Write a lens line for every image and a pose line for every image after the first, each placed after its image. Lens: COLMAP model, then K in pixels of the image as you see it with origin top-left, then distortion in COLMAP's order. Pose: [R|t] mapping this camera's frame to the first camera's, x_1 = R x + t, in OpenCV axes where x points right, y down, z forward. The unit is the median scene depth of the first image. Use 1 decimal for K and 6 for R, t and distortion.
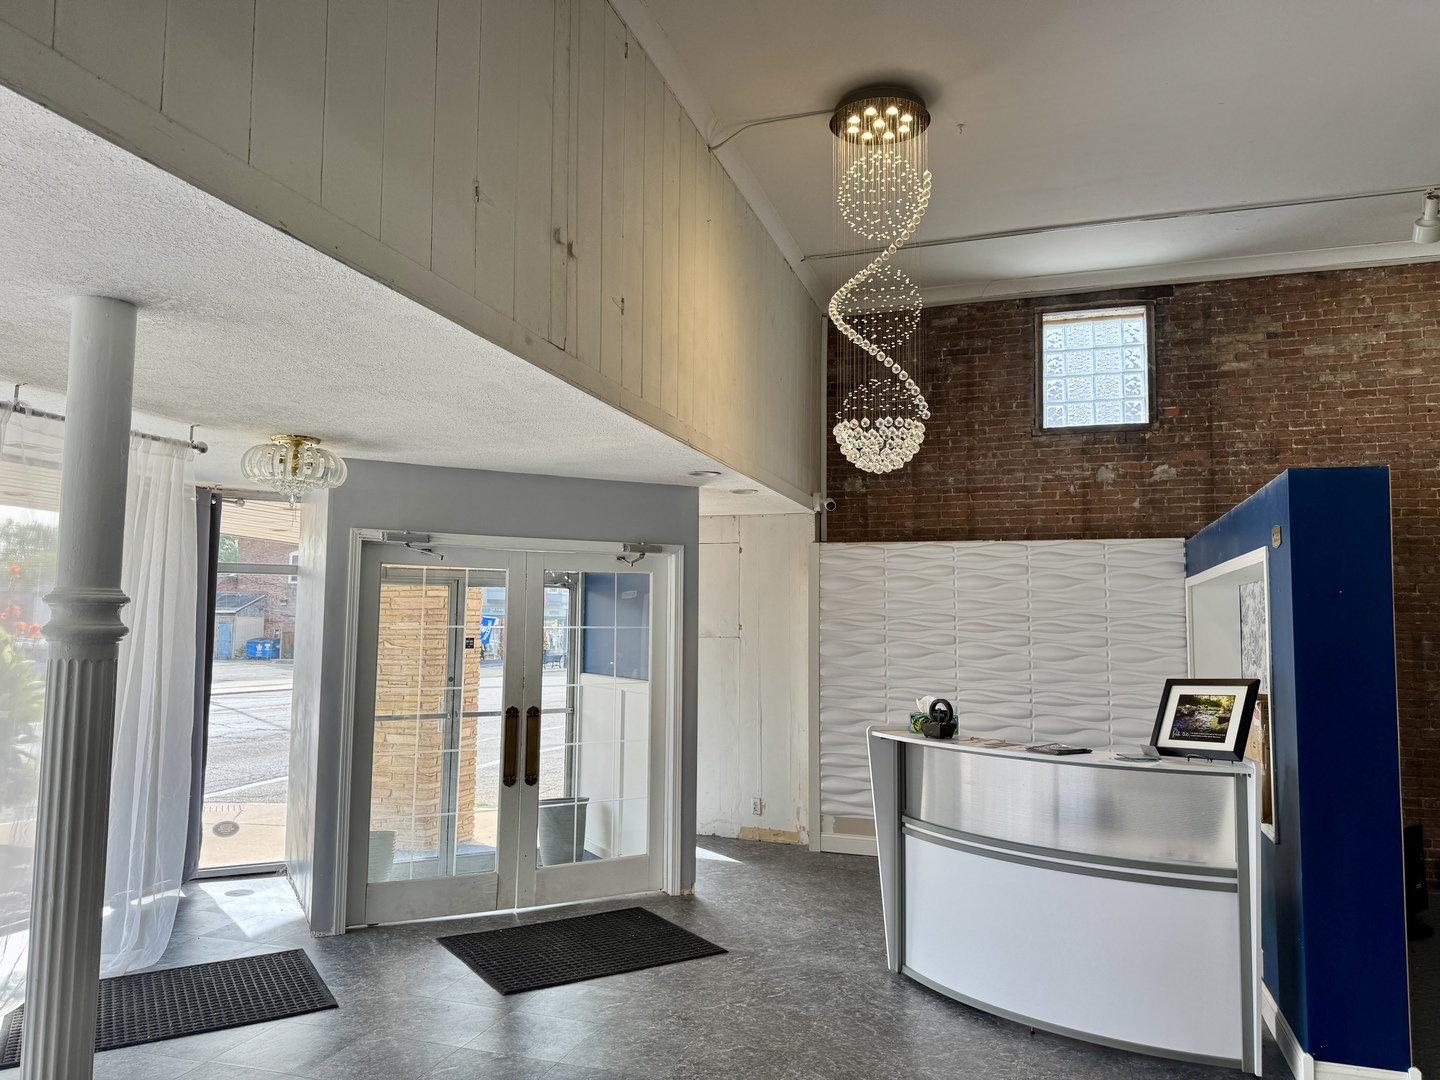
lens RADIAL K [[1016.5, 0, 709.7], [0, 1016.5, 542.4], [0, 0, 1]] dist [0.010871, -0.025182]
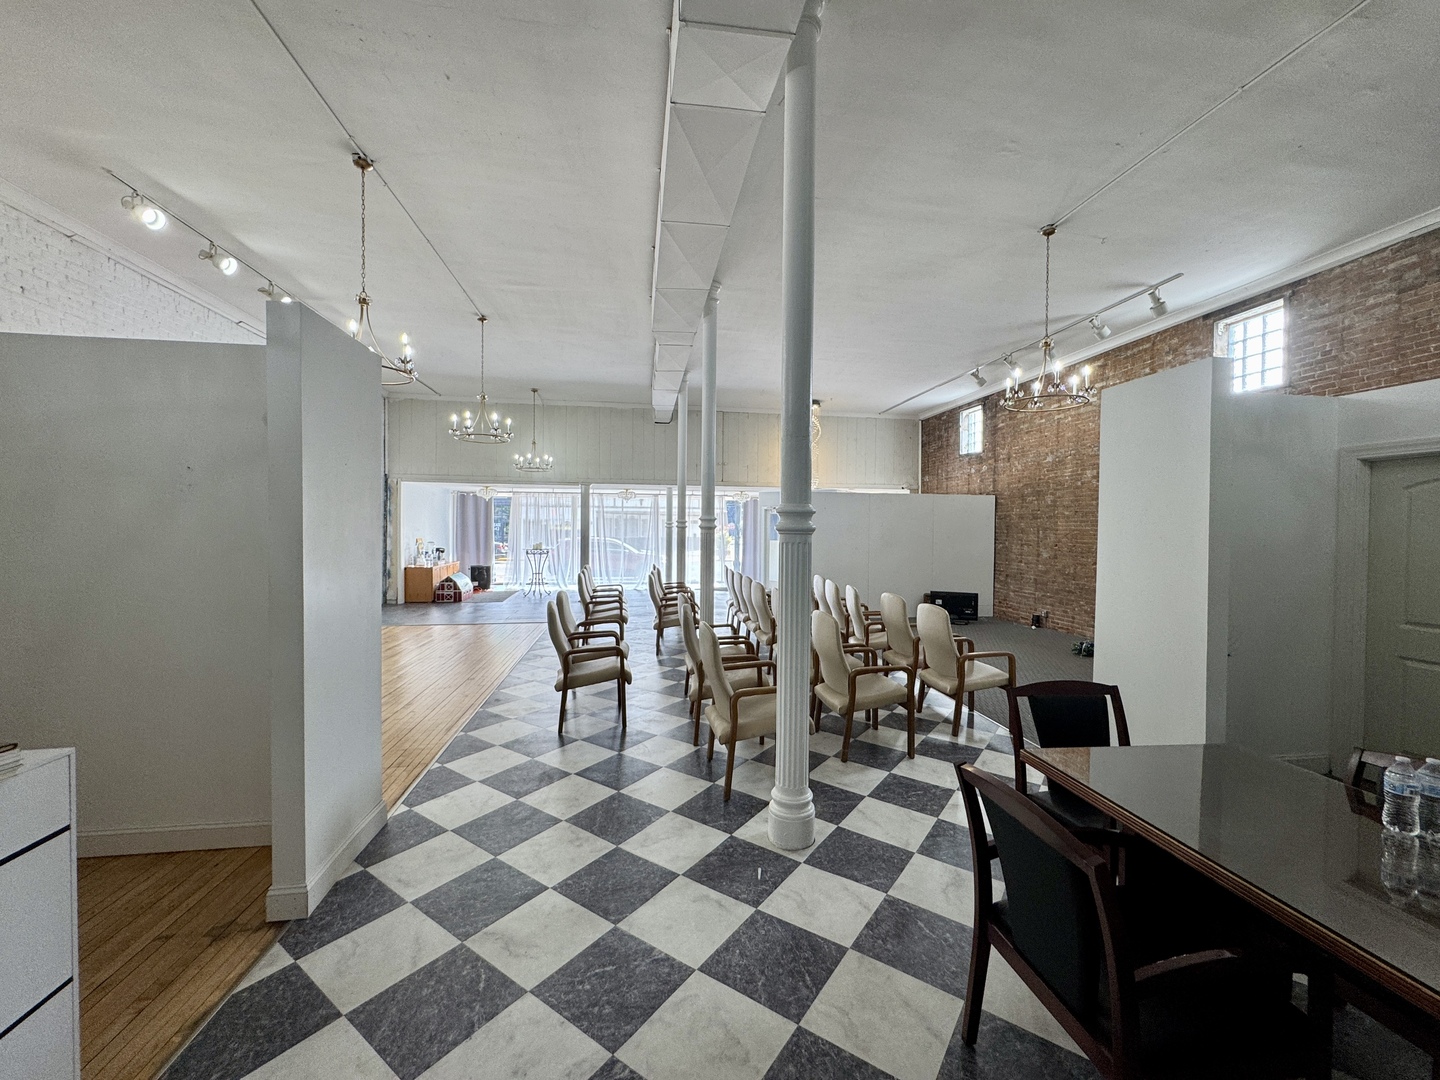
lens RADIAL K [[573.6, 0, 722.6], [0, 573.6, 538.8], [0, 0, 1]] dist [-0.003563, 0.000511]
pose [[0.468141, 0.010708, -0.883589, 1.486225], [0.068733, 0.996456, 0.048492, -0.005697], [0.880977, -0.083433, 0.465746, -0.324308]]
